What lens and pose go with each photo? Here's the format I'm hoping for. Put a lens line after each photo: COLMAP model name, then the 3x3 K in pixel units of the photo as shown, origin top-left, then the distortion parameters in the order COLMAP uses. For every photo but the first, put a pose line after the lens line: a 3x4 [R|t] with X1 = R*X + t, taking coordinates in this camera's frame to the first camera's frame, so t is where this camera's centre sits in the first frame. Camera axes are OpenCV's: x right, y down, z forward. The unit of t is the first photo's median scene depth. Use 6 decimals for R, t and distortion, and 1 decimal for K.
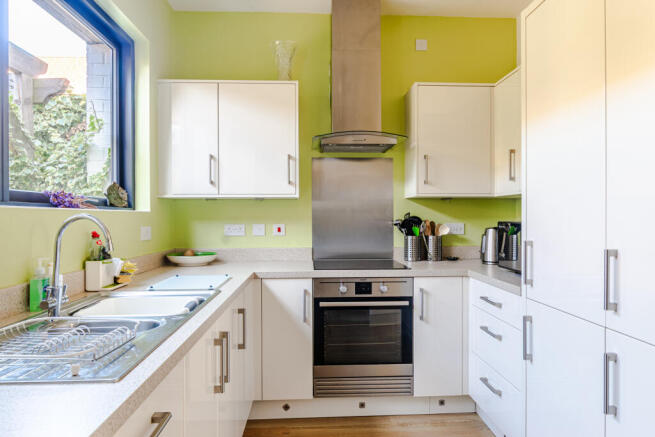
lens RADIAL K [[422.6, 0, 328.7], [0, 422.6, 217.8], [0, 0, 1]] dist [-0.008371, 0.004176]
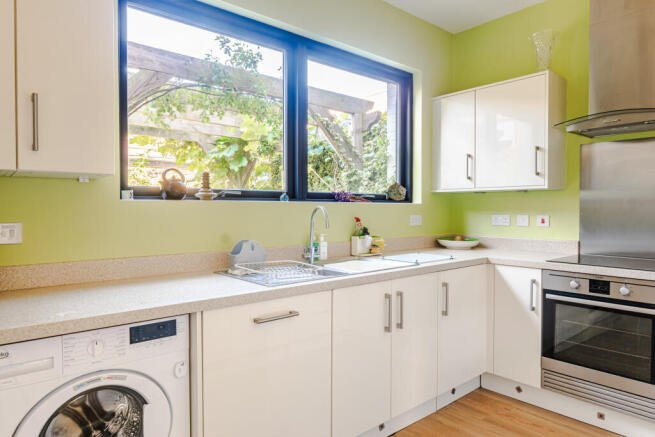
lens RADIAL K [[422.6, 0, 334.2], [0, 422.6, 218.8], [0, 0, 1]] dist [-0.008371, 0.004176]
pose [[0.615353, 0.022074, -0.787943, 0.433747], [-0.004513, 0.999690, 0.024481, 0.001056], [0.788239, -0.011508, 0.615262, -0.003011]]
